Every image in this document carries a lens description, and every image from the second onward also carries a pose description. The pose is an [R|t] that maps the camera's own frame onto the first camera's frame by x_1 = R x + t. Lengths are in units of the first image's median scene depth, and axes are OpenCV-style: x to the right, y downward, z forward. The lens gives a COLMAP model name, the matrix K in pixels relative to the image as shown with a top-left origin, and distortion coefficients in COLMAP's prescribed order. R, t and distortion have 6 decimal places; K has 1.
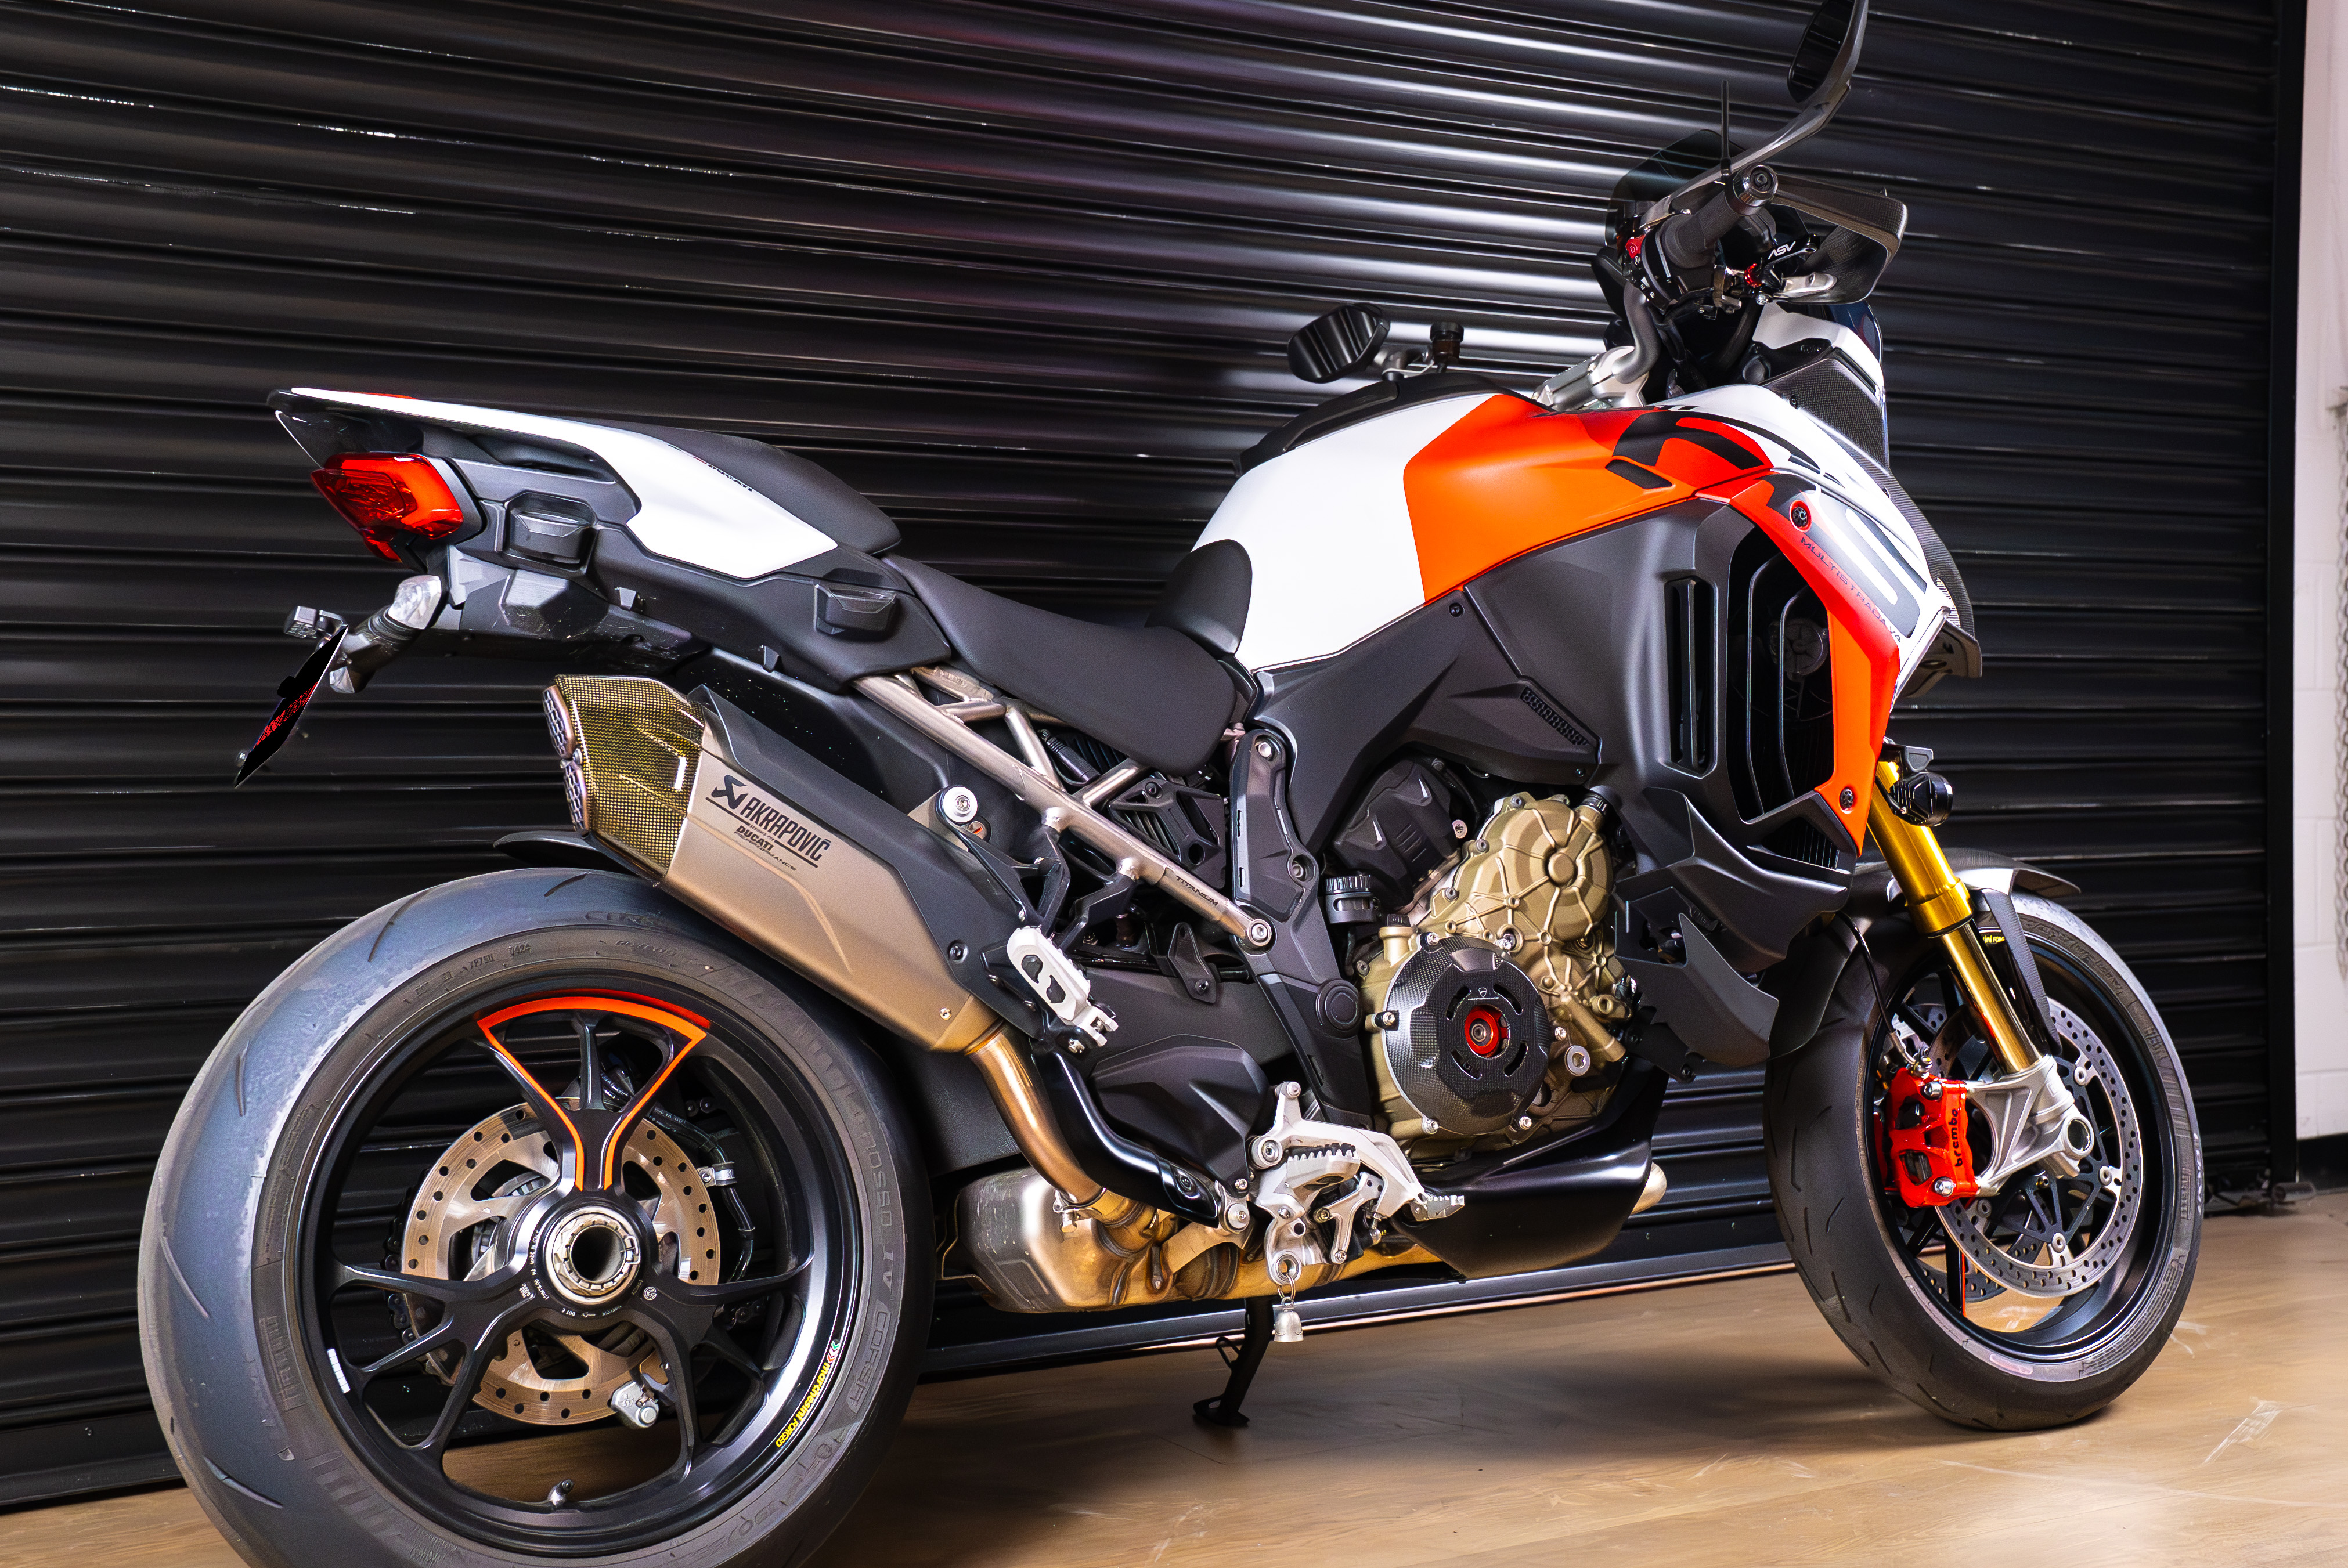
lens RADIAL K [[2750.4, 0, 1174.0], [0, 2750.4, 784.0], [0, 0, 1]] dist [0.011344, 0.006681]
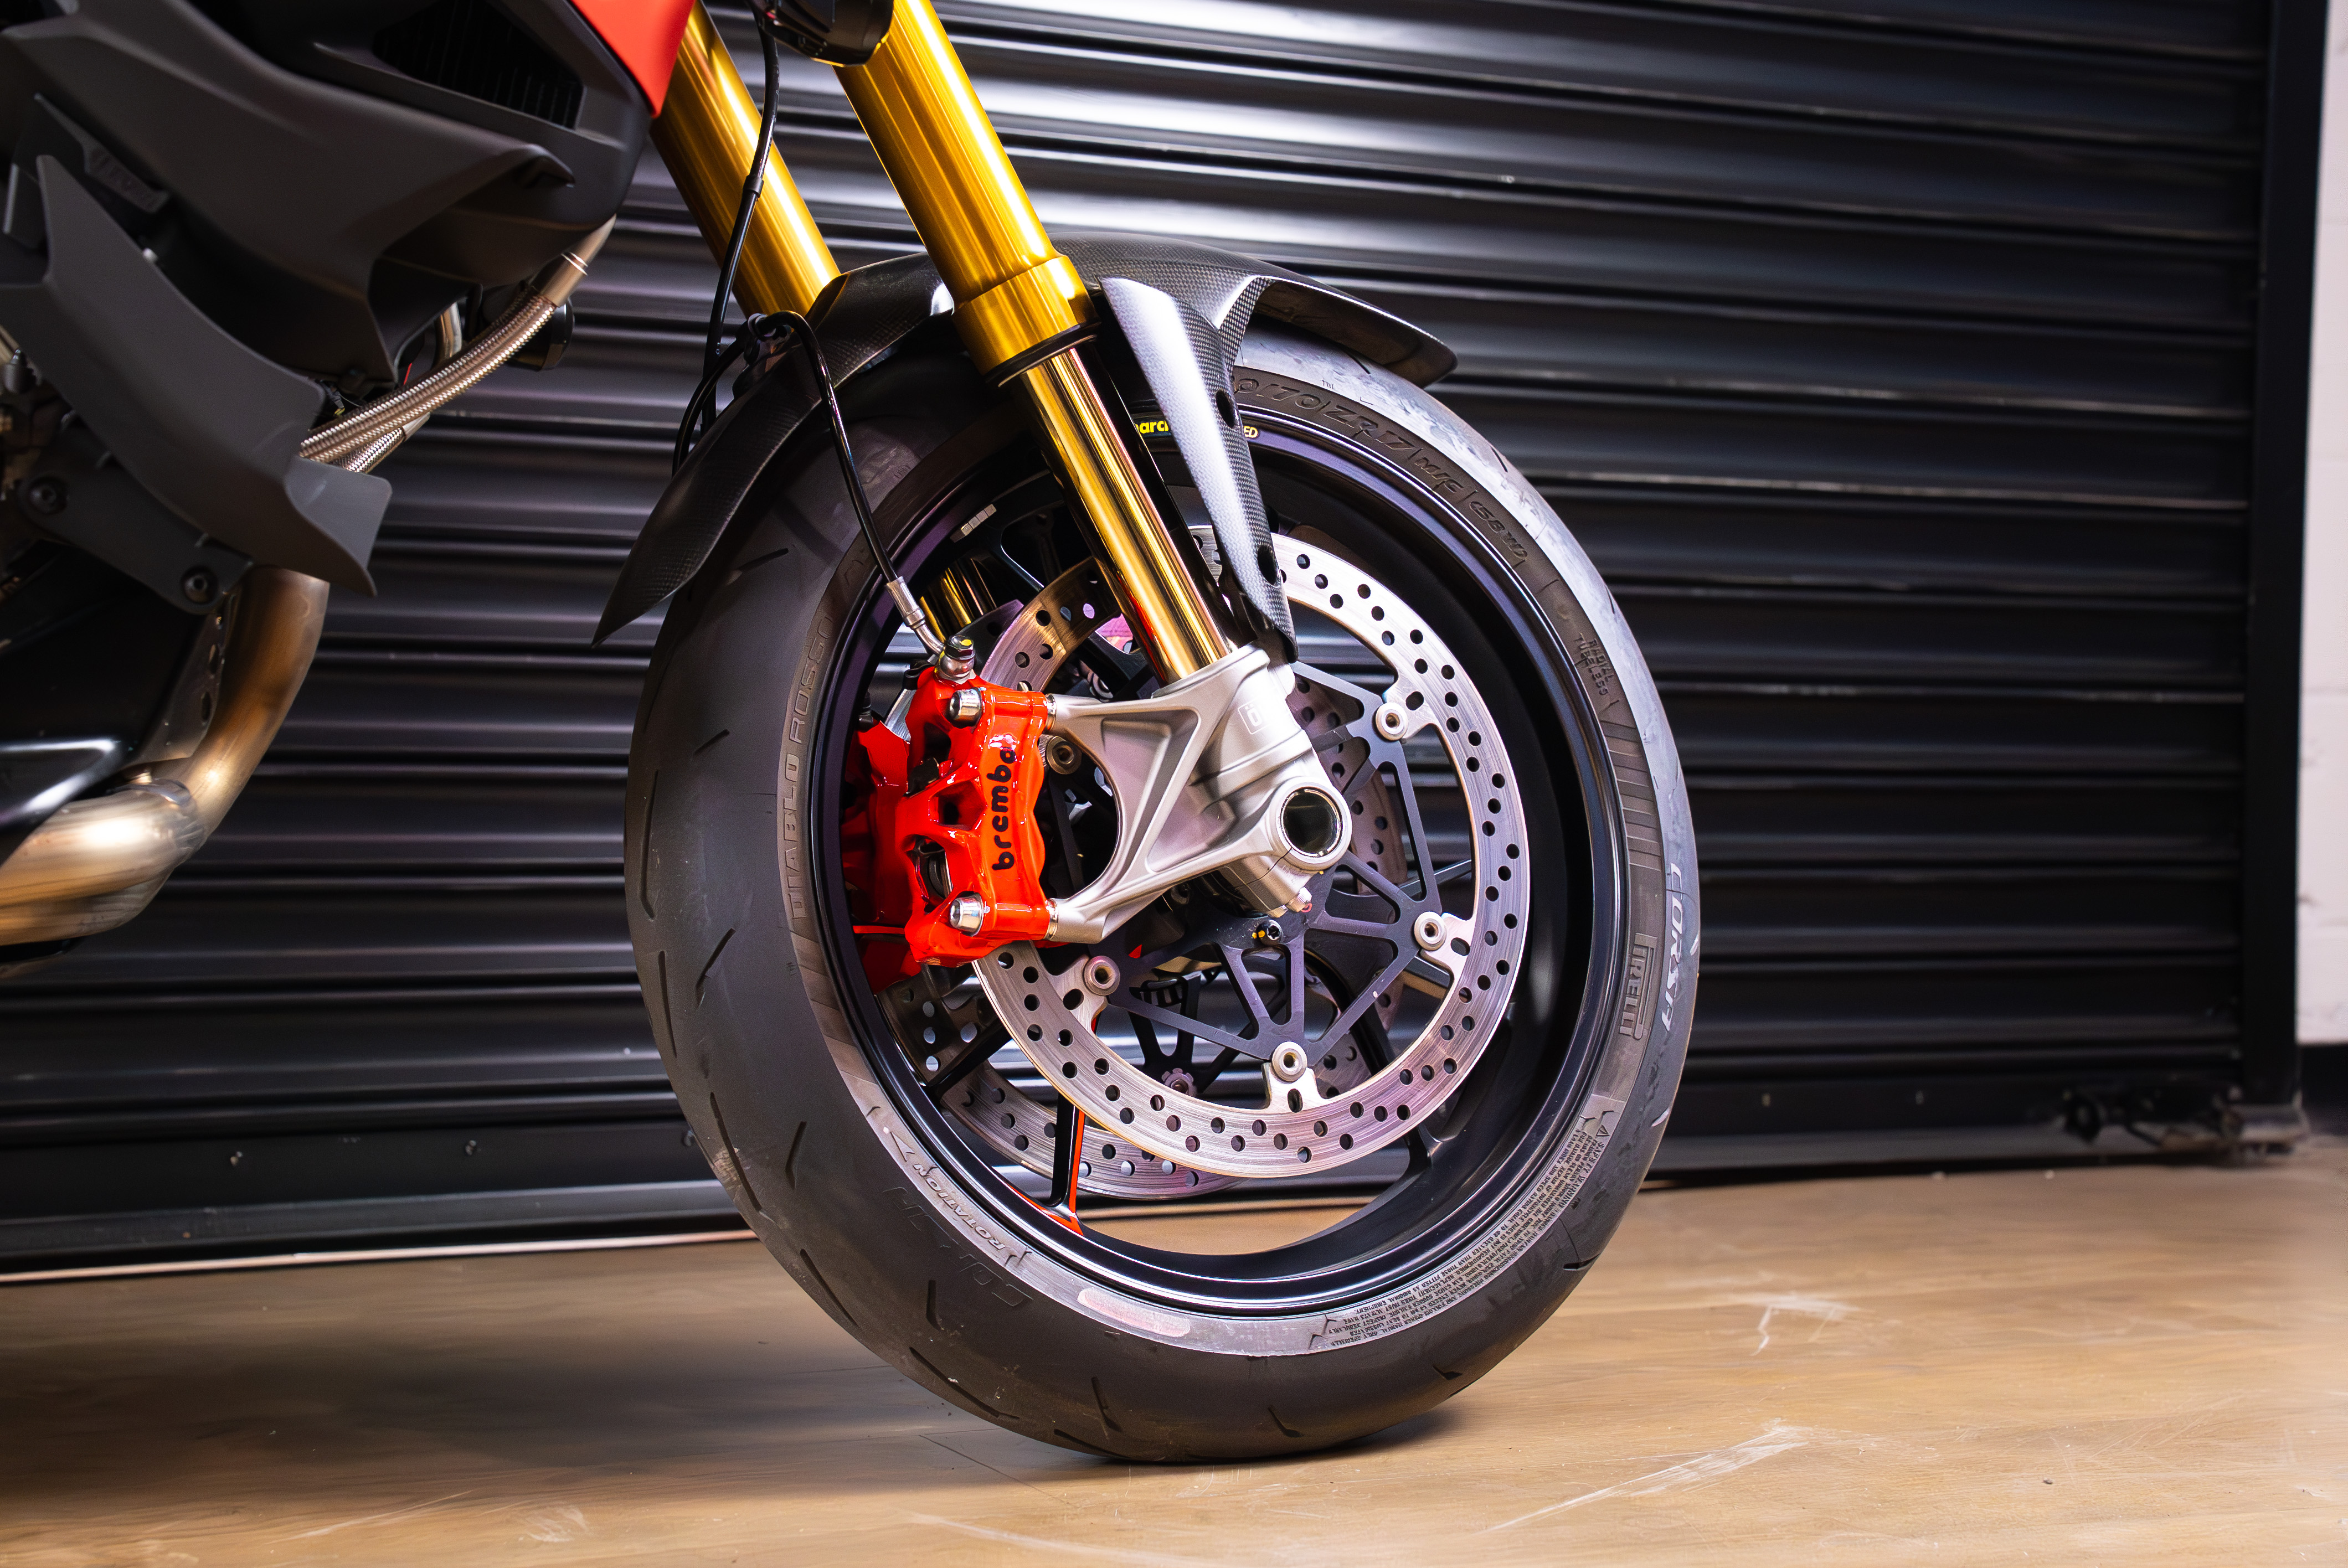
lens RADIAL K [[3650.3, 0, 1174.0], [0, 3650.3, 784.0], [0, 0, 1]] dist [-0.002118, 1.320524]
pose [[0.998524, 0.023963, -0.048743, 0.327867], [-0.023324, 0.999635, 0.013642, 0.110907], [0.049053, -0.012485, 0.998718, 0.381951]]
